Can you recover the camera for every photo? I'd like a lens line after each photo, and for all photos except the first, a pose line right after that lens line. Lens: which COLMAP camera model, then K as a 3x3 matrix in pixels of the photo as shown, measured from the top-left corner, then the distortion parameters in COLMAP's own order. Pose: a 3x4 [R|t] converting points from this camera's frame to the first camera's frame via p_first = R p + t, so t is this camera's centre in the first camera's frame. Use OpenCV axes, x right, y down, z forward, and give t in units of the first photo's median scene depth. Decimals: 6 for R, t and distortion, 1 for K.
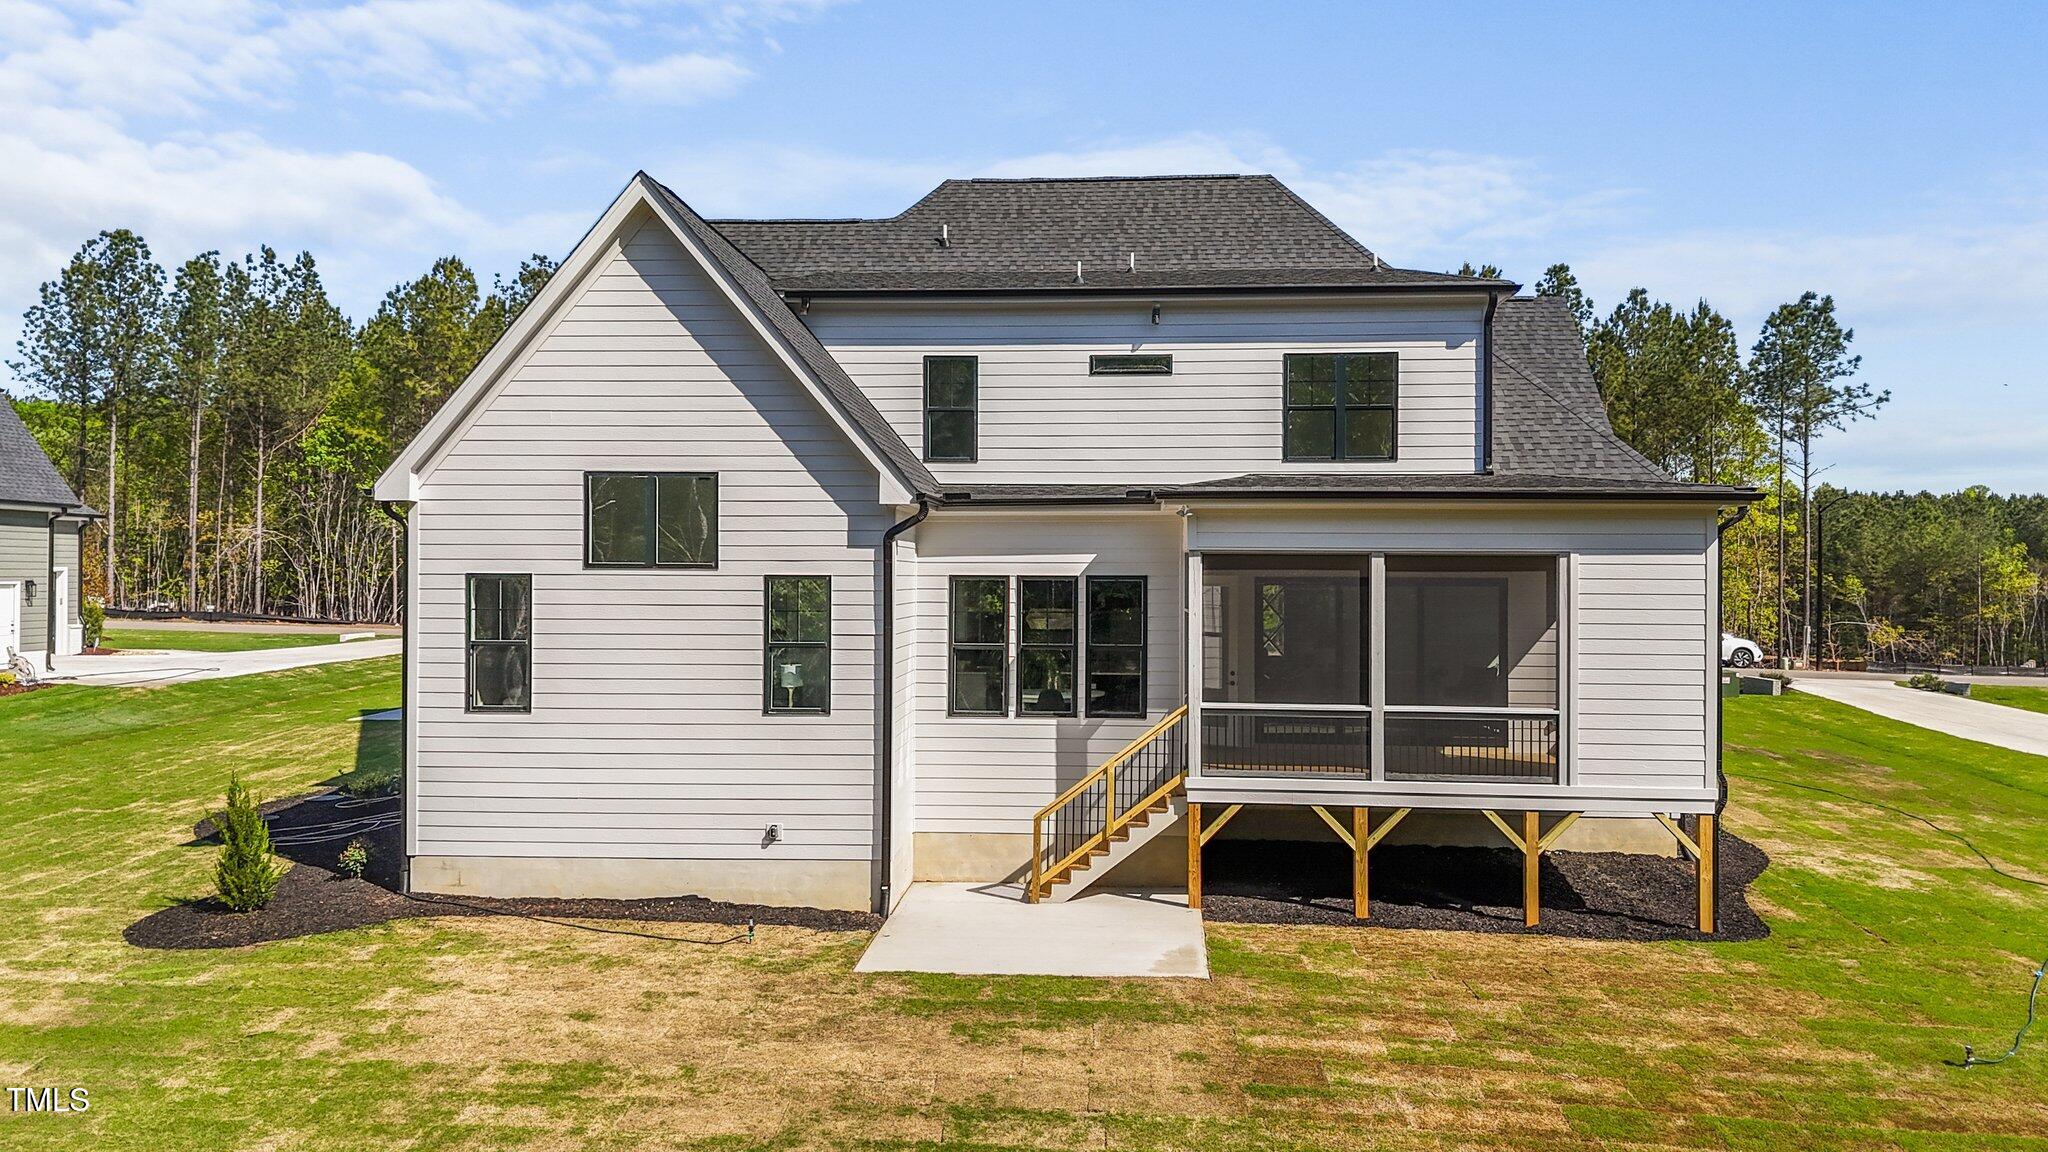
lens RADIAL K [[1520.0, 0, 1019.2], [0, 1520.0, 591.2], [0, 0, 1]] dist [0.052740, -0.054139]
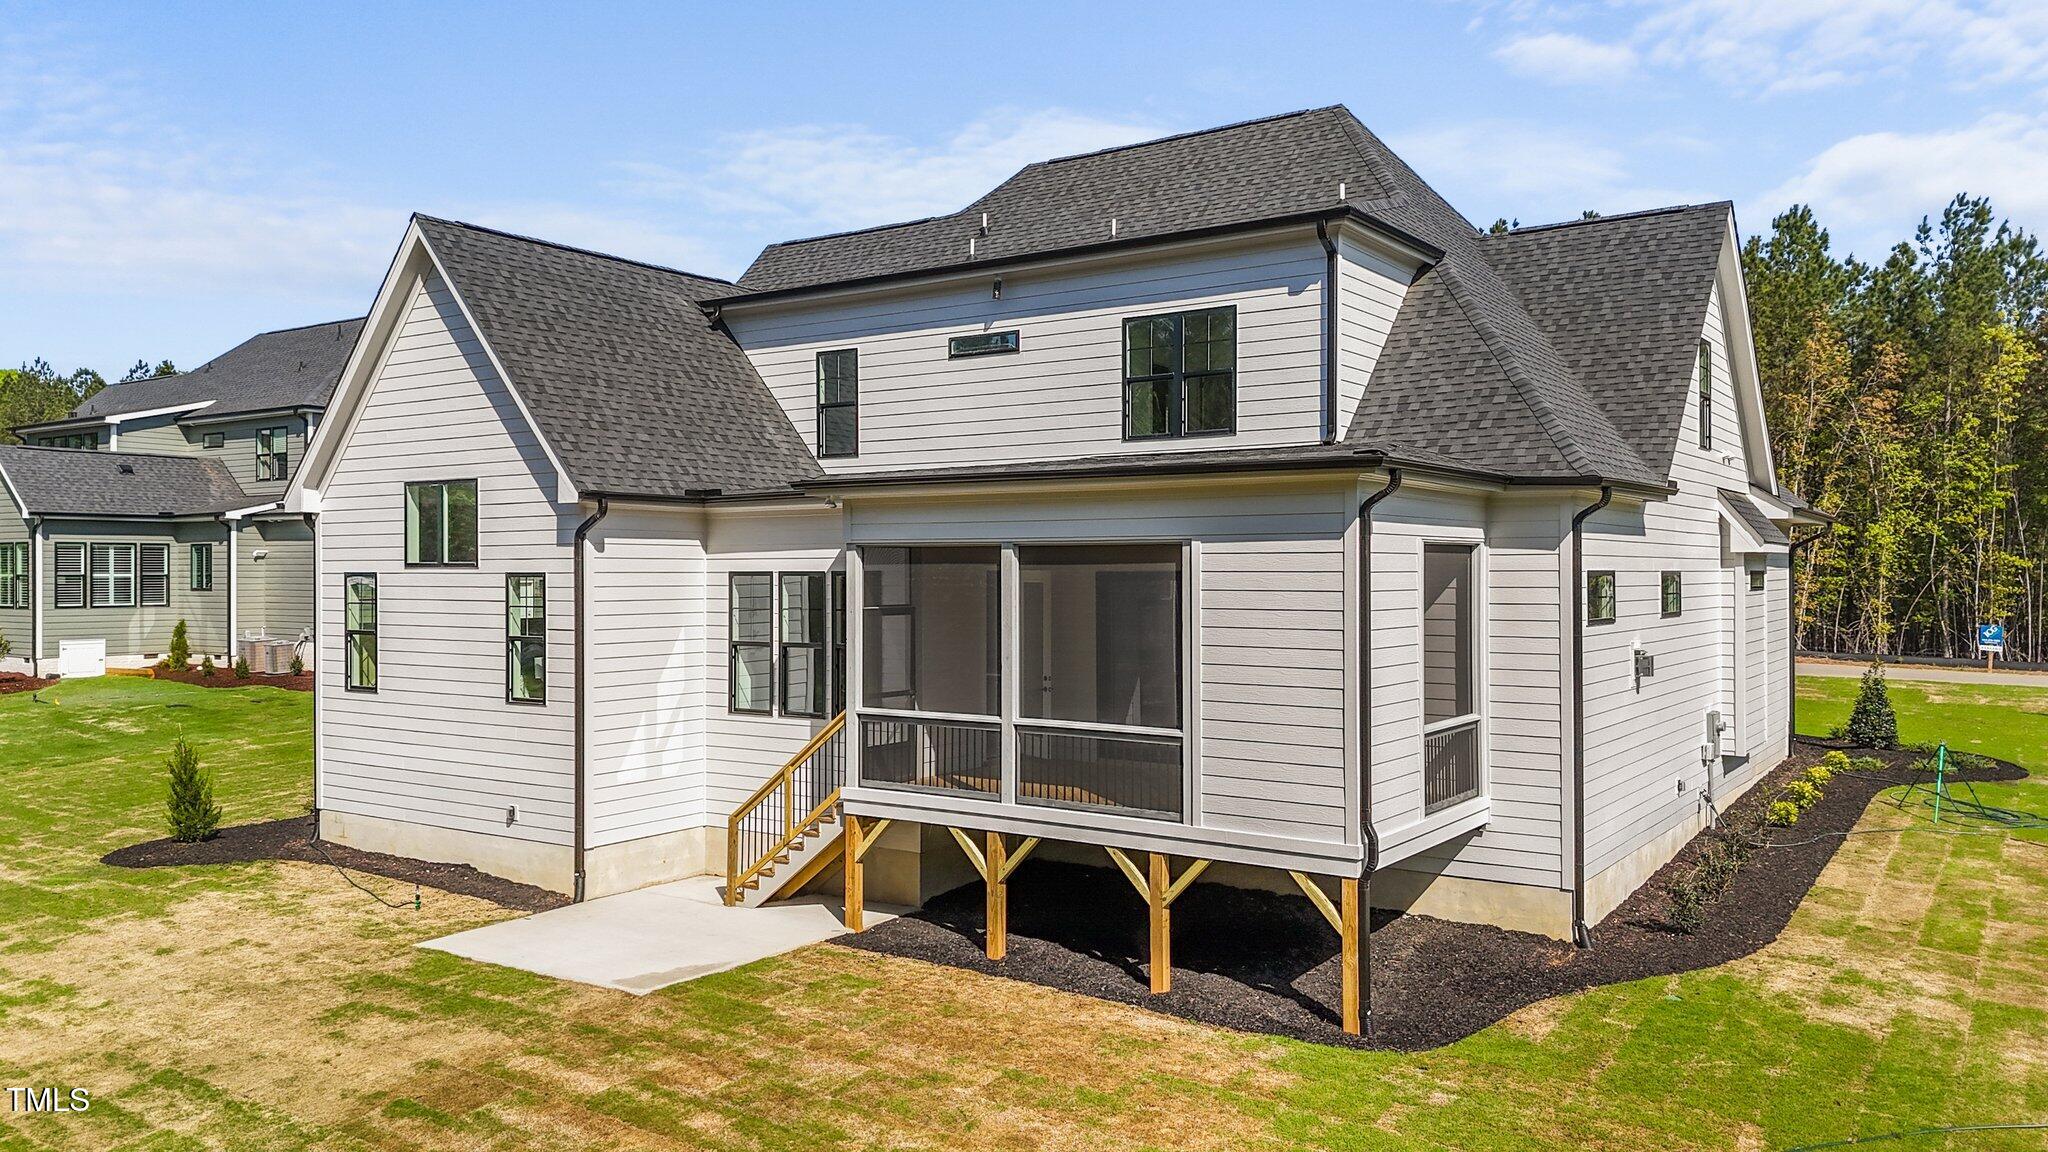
lens RADIAL K [[1520.0, 0, 1026.9], [0, 1520.0, 571.1], [0, 0, 1]] dist [0.052740, -0.054139]
pose [[0.859059, -0.005910, -0.511843, 0.693261], [0.000198, 0.999937, -0.011214, 0.000648], [0.511877, 0.009533, 0.859006, 0.257385]]
